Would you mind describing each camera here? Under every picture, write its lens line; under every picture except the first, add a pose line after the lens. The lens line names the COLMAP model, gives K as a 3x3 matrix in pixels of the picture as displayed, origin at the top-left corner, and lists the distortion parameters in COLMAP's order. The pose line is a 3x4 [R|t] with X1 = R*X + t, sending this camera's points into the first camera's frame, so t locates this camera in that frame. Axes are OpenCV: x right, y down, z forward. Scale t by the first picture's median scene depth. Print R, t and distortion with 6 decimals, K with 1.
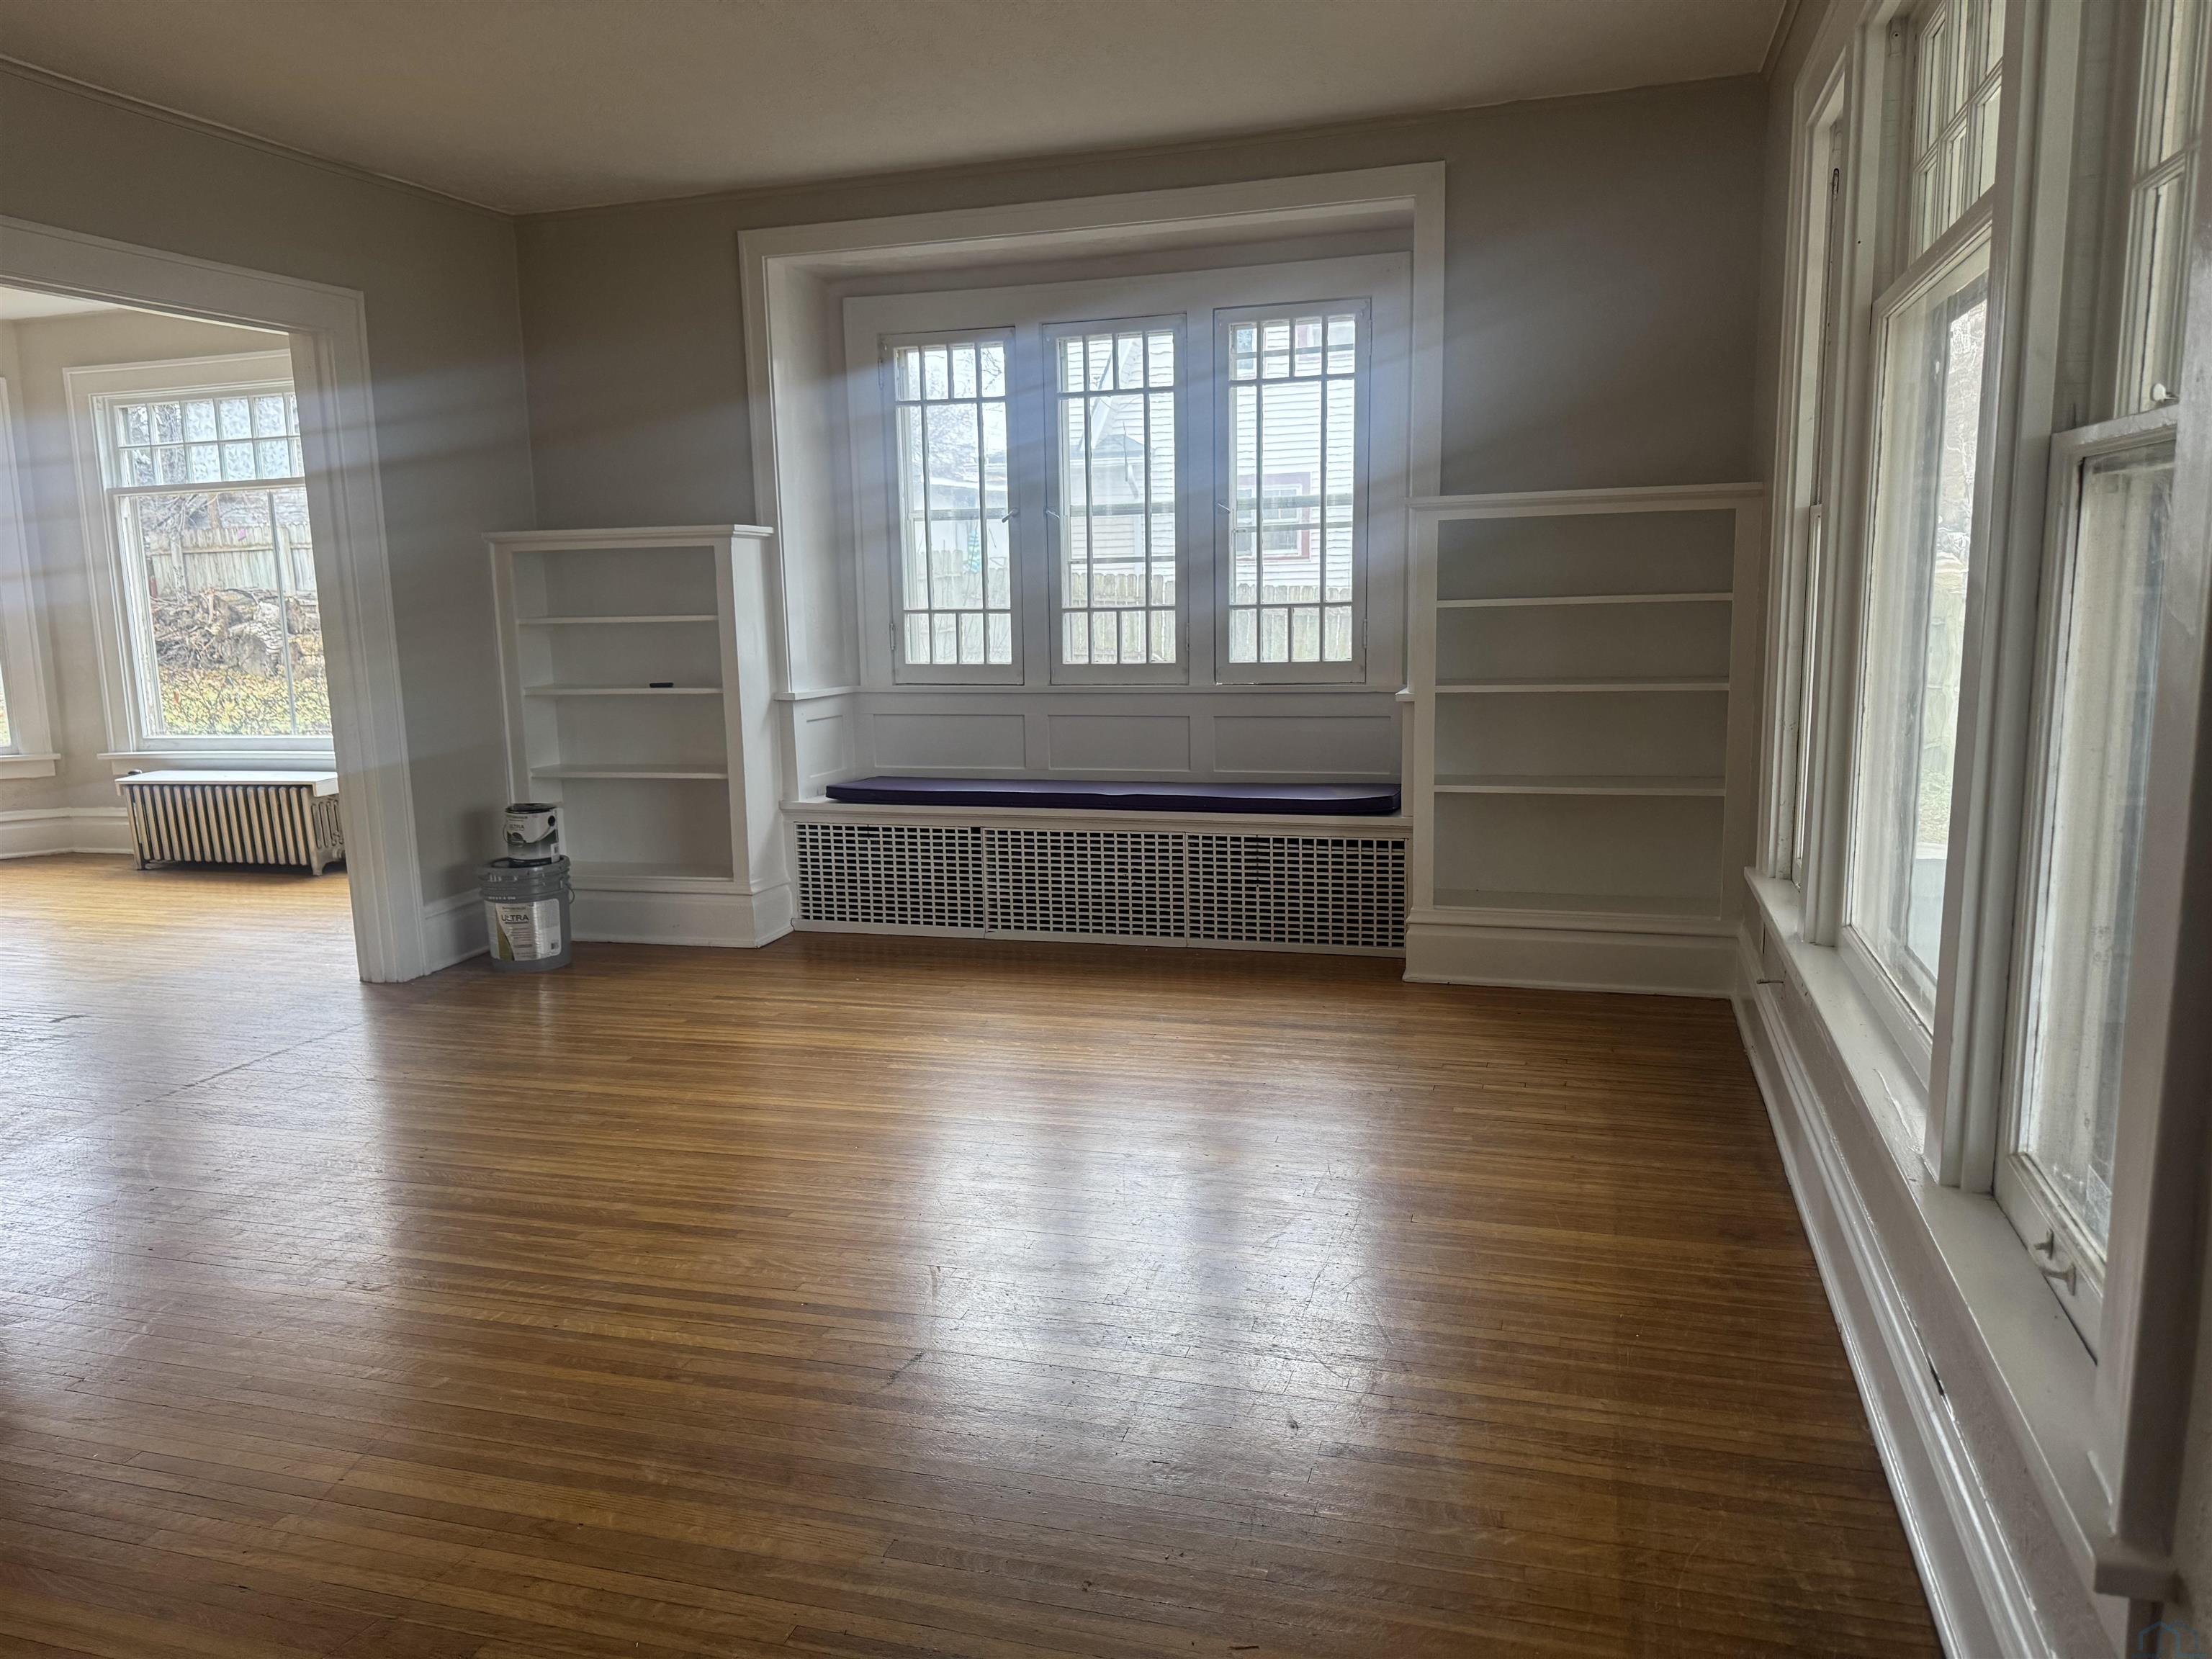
lens RADIAL K [[1576.5, 0, 1104.8], [0, 1576.5, 841.8], [0, 0, 1]] dist [0.004095, 0.002754]
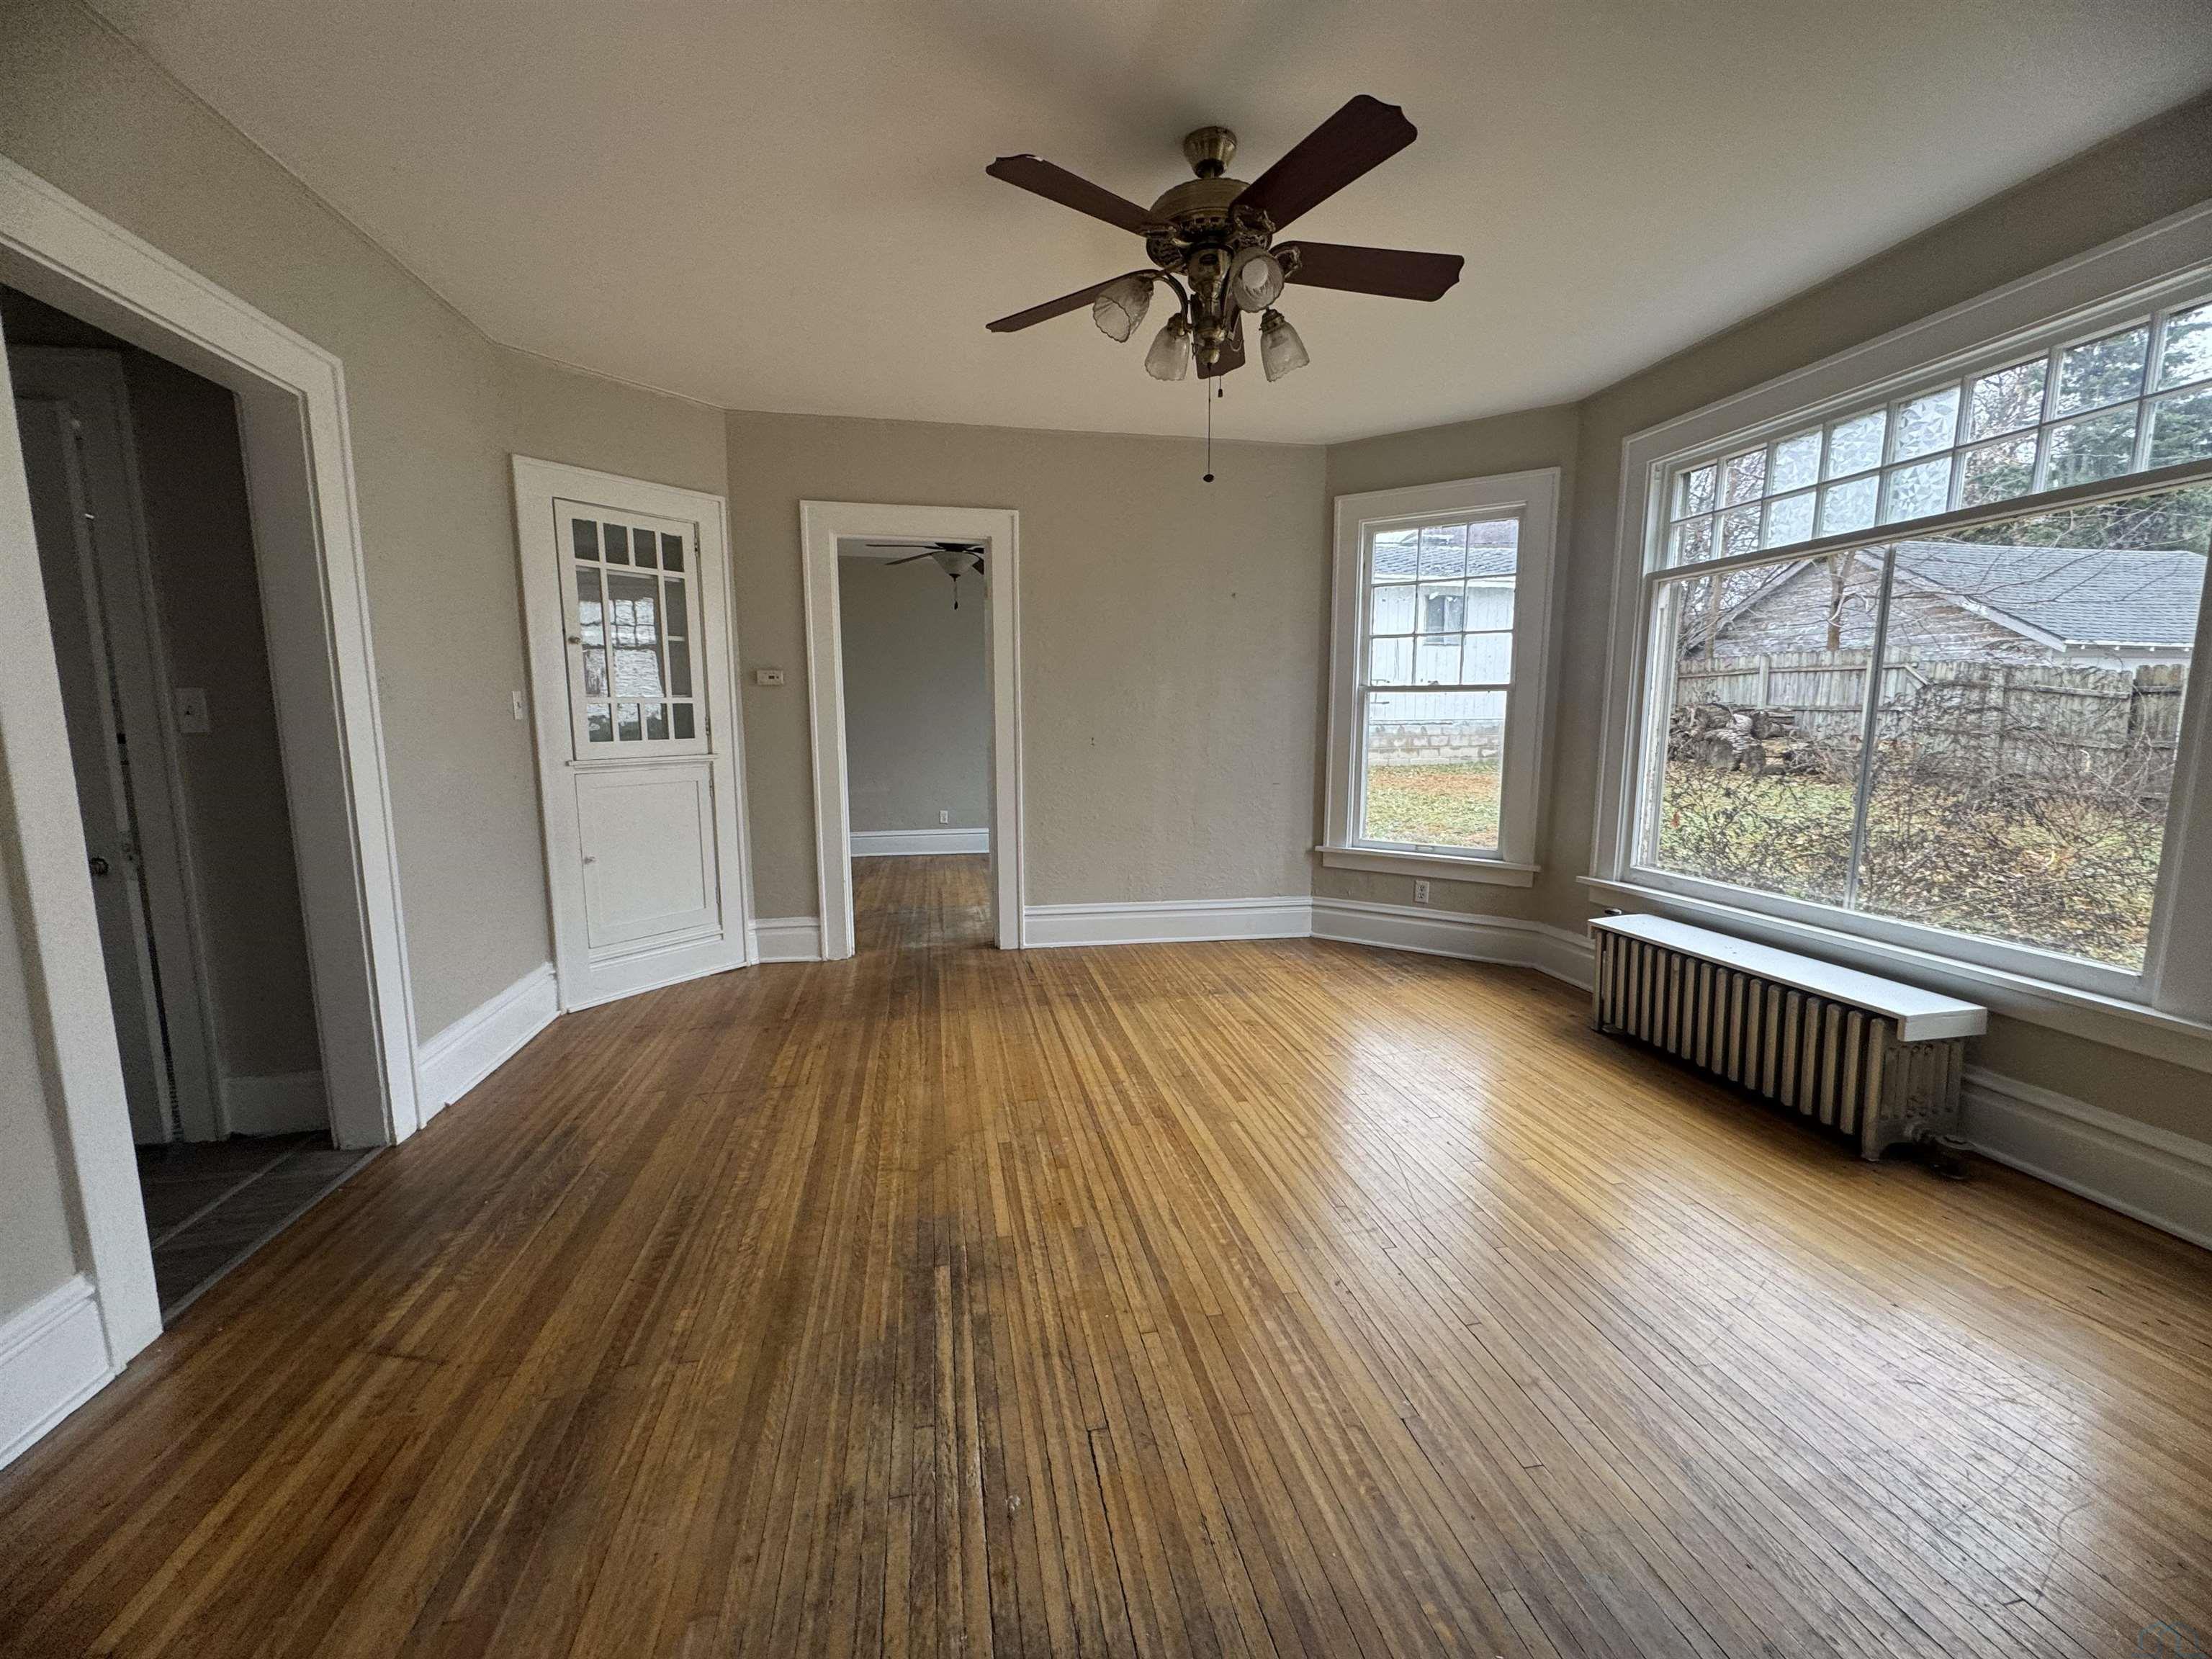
lens RADIAL K [[881.4, 0, 1095.6], [0, 881.4, 825.4], [0, 0, 1]] dist [-0.001818, 0.000193]
pose [[0.461954, 0.134368, -0.876666, -0.336635], [-0.154472, 0.985539, 0.069657, -0.078664], [0.873348, 0.103242, 0.476030, 0.532288]]
